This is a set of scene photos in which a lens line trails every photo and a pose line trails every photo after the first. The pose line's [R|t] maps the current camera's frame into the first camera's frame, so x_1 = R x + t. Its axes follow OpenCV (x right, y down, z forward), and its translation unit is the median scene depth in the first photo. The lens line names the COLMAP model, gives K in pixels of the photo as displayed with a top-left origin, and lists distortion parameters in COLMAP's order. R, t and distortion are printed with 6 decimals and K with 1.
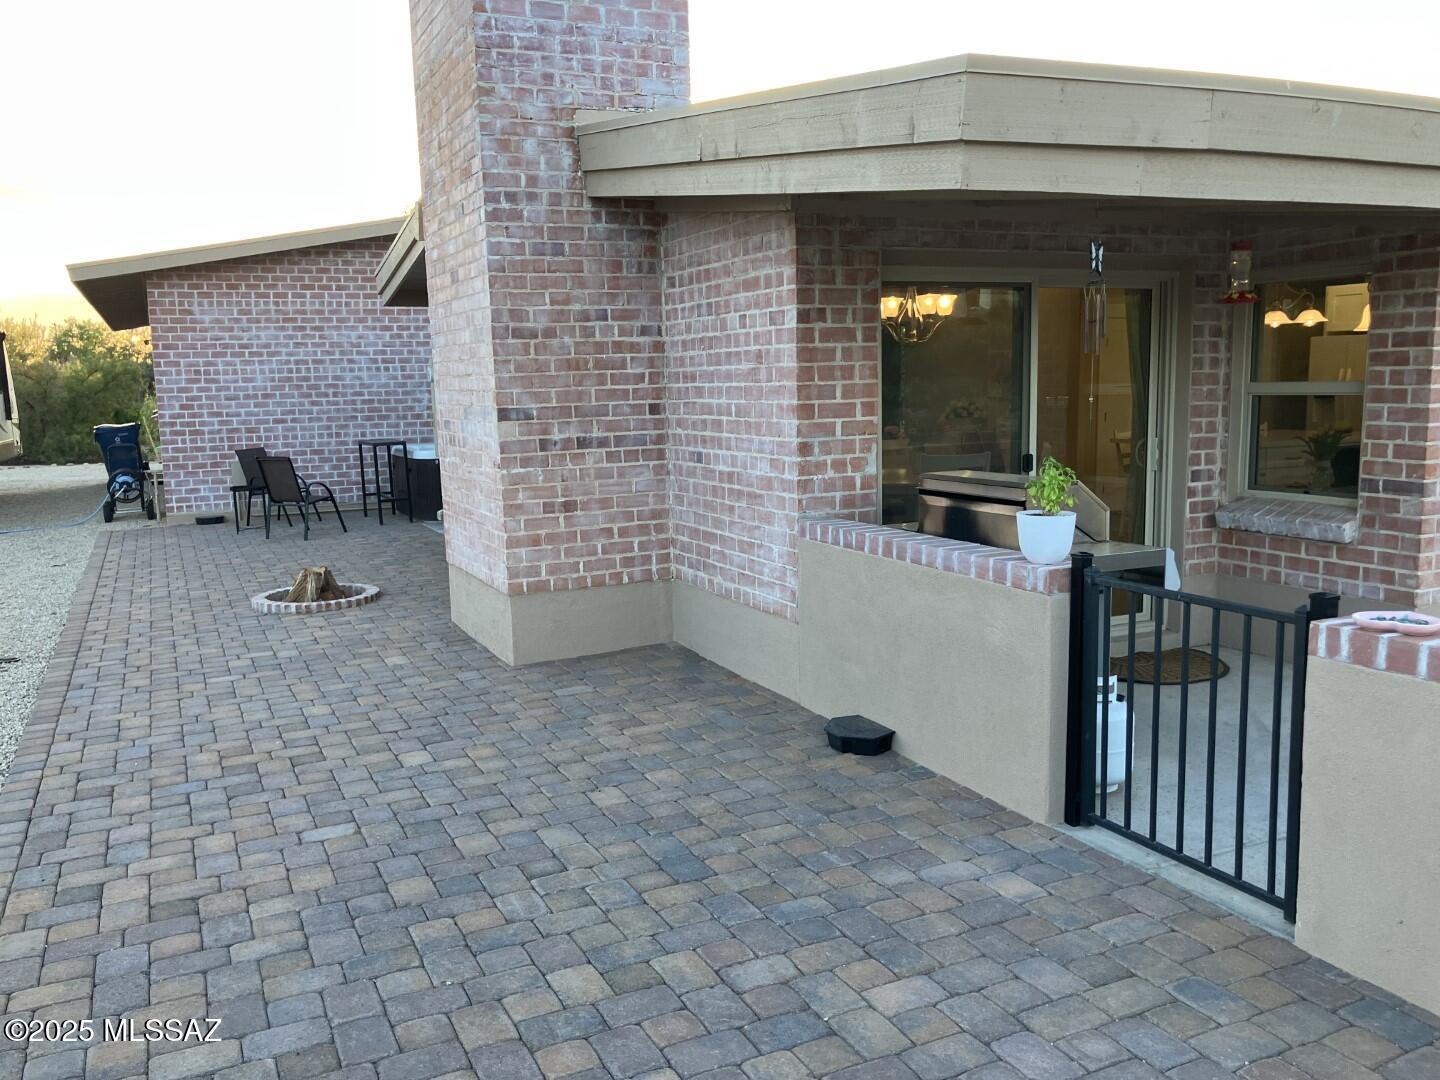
lens RADIAL K [[1174.2, 0, 720.0], [0, 1174.2, 540.0], [0, 0, 1]] dist [0.001977, 0.005889]
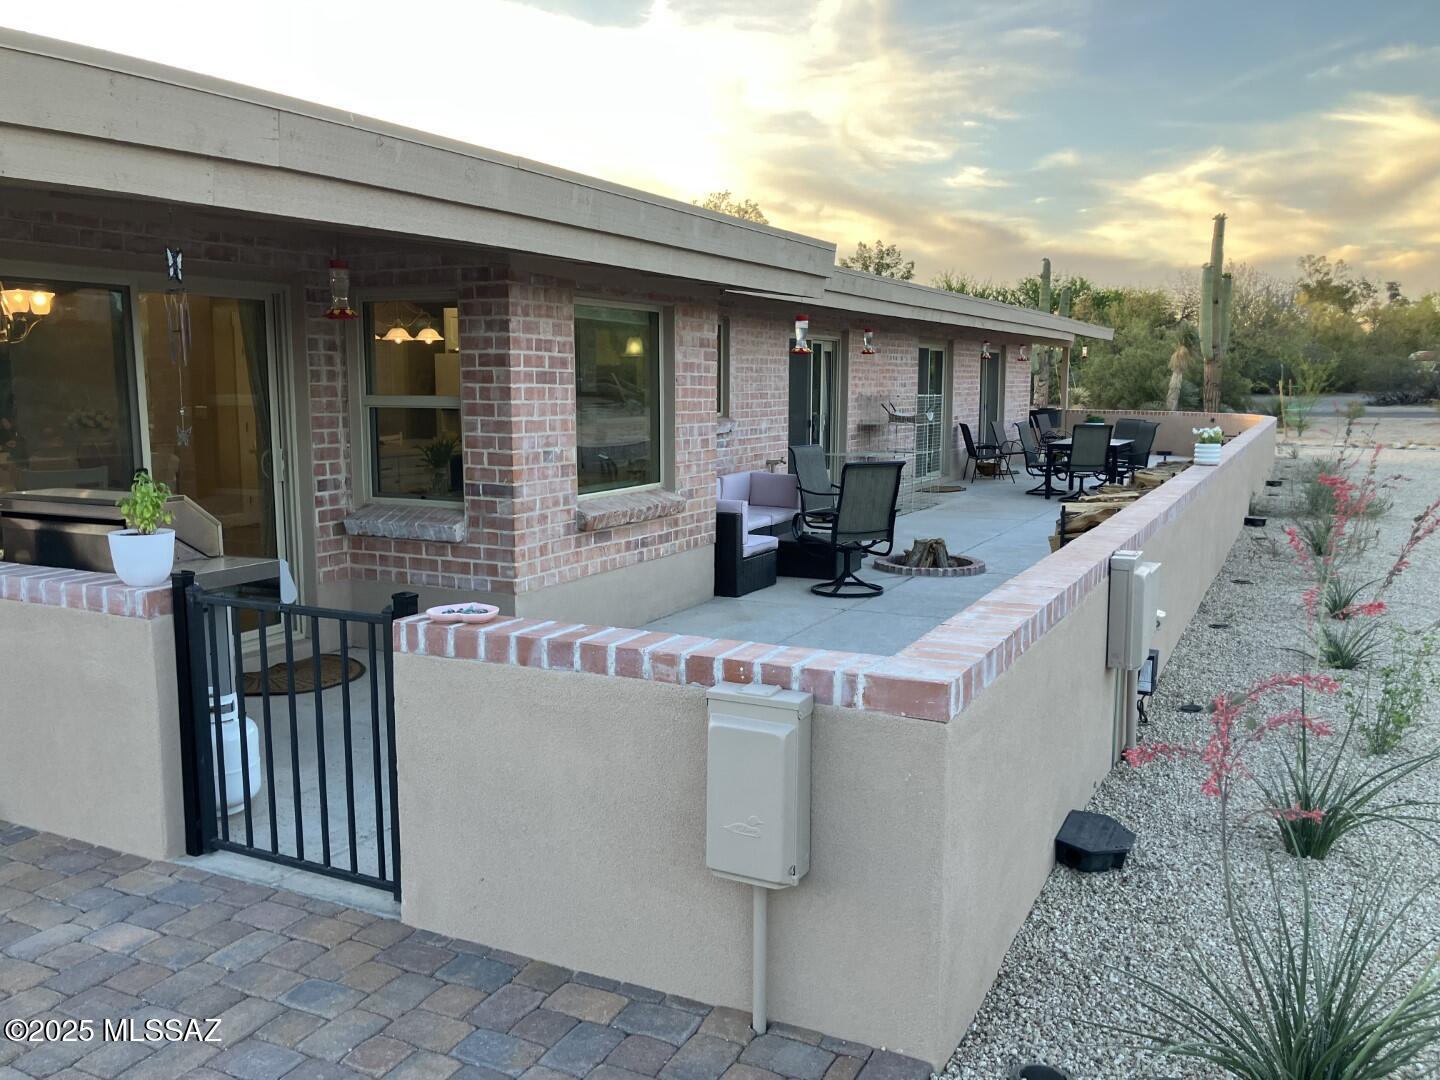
lens RADIAL K [[1167.6, 0, 720.0], [0, 1167.6, 540.0], [0, 0, 1]] dist [0.008630, -0.001723]
pose [[0.789888, -0.061482, 0.610161, 0.075168], [0.065065, 0.997748, 0.016307, -0.001776], [-0.609789, 0.026820, 0.792110, -0.025790]]
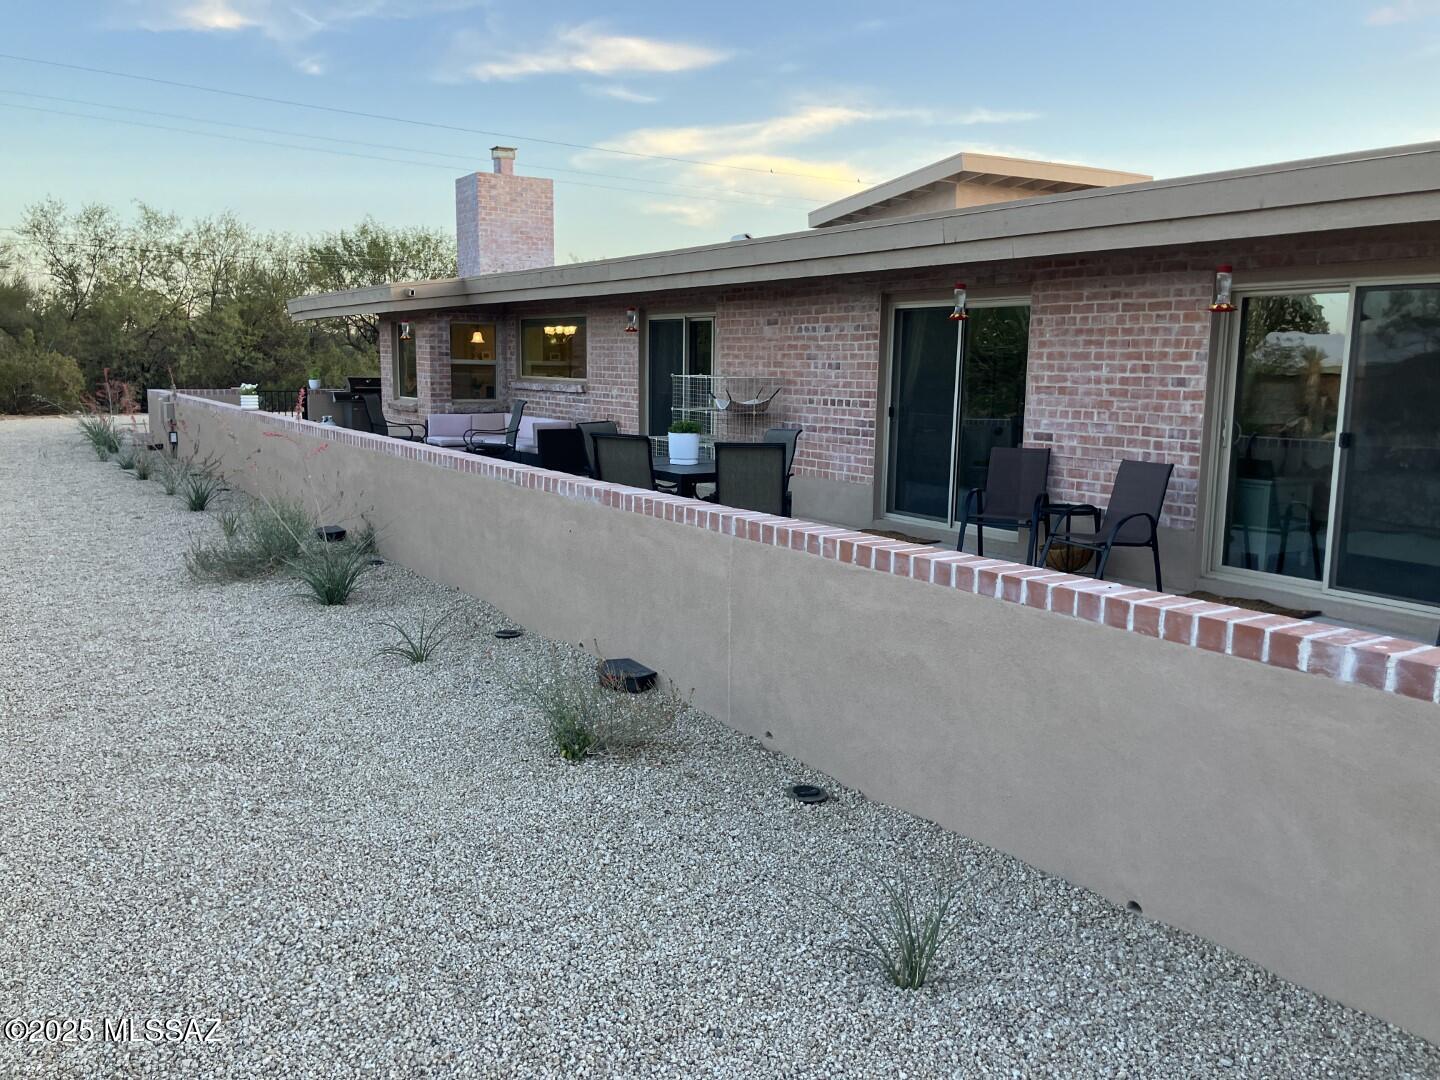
lens RADIAL K [[1170.7, 0, 720.0], [0, 1170.7, 540.0], [0, 0, 1]] dist [0.050967, -0.000424]
pose [[0.149575, 0.180223, -0.972187, 2.840924], [-0.143415, 0.976804, 0.159014, -0.205152], [0.978294, 0.115641, 0.171953, 0.961723]]
